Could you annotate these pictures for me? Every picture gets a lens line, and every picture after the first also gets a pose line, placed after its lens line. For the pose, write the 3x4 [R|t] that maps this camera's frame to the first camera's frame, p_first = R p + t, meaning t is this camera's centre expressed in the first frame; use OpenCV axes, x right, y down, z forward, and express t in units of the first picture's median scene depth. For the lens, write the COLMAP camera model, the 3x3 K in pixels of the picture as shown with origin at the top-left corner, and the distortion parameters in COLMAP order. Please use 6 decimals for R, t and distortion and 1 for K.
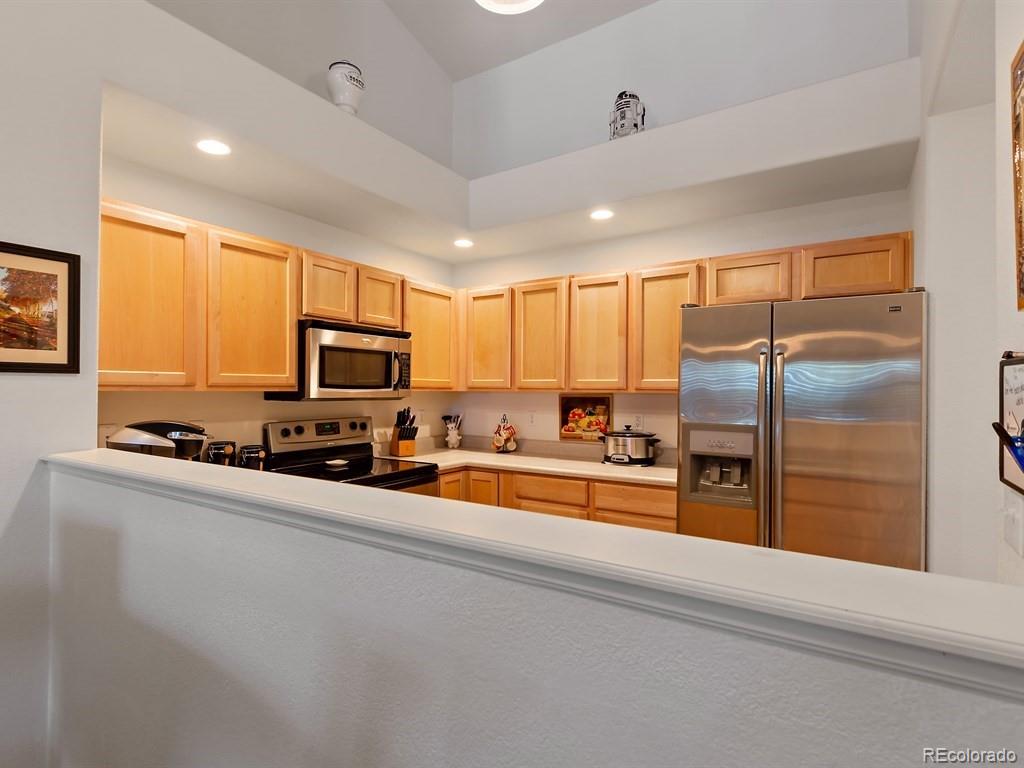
lens RADIAL K [[520.1, 0, 494.0], [0, 520.1, 392.3], [0, 0, 1]] dist [0.001766, -0.000071]
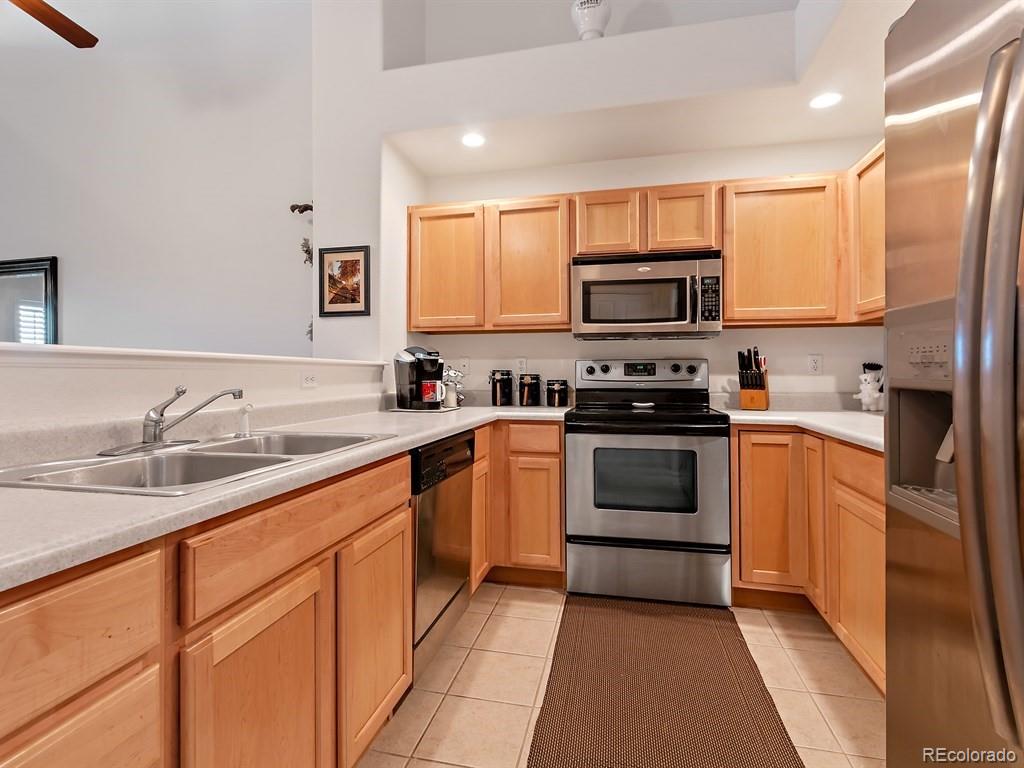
lens RADIAL K [[525.6, 0, 502.9], [0, 525.6, 369.4], [0, 0, 1]] dist [0.017350, -0.000015]
pose [[0.352662, -0.010239, -0.935695, 0.498268], [-0.003501, 0.999919, -0.012261, 0.082979], [0.935744, 0.007600, 0.352597, 0.423211]]
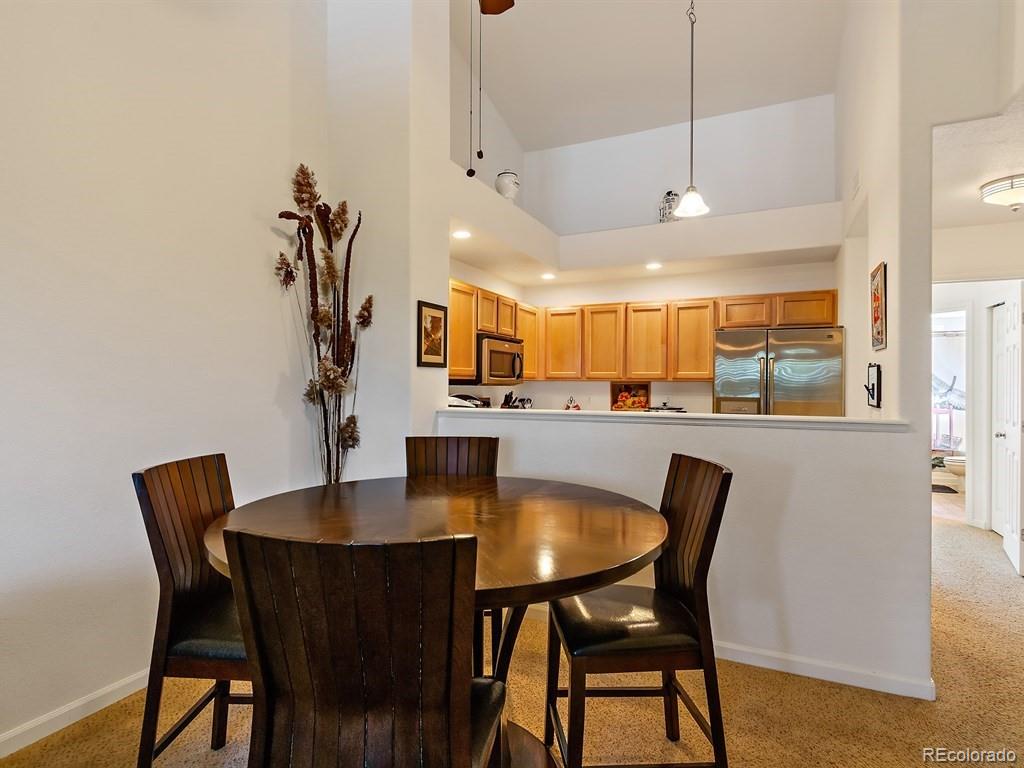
lens RADIAL K [[555.1, 0, 496.8], [0, 555.1, 382.7], [0, 0, 1]] dist [0.015748, -0.000588]
pose [[0.990170, 0.000073, 0.139868, -0.472085], [0.000923, 0.999975, -0.007053, 0.017464], [-0.139865, 0.007113, 0.990145, -0.557884]]
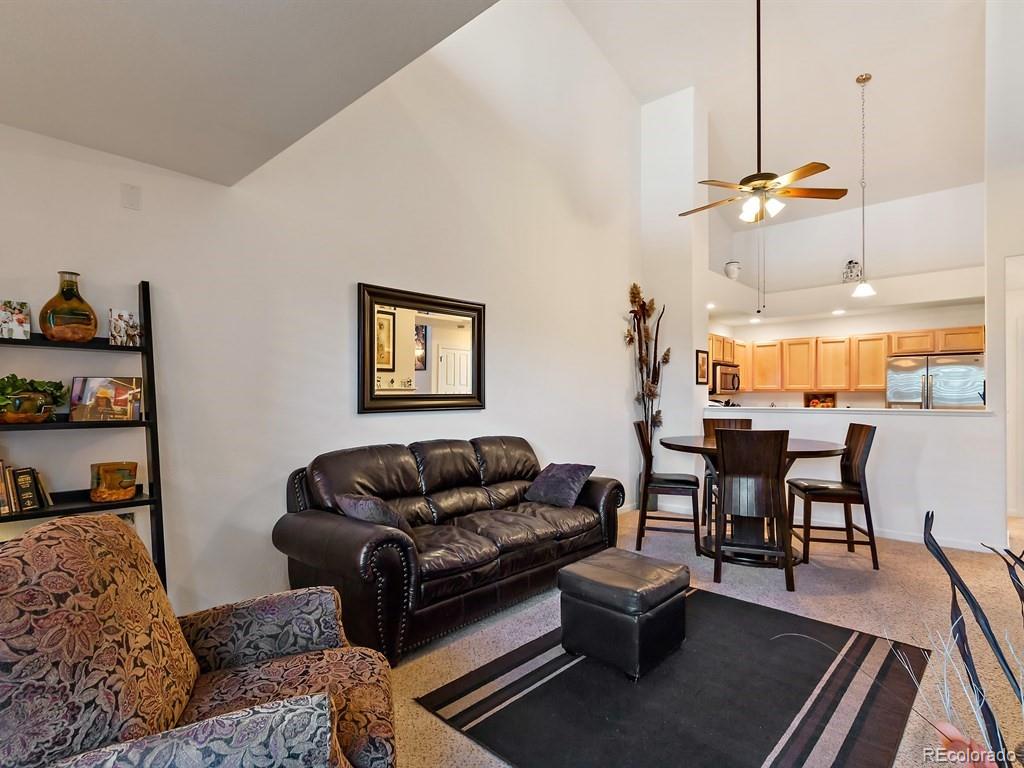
lens RADIAL K [[520.1, 0, 494.0], [0, 520.1, 392.3], [0, 0, 1]] dist [0.001766, -0.000071]
pose [[0.985897, -0.004514, -0.167294, -0.856947], [0.002425, 0.999916, -0.012694, 0.029334], [0.167337, 0.012109, 0.985825, -1.416601]]
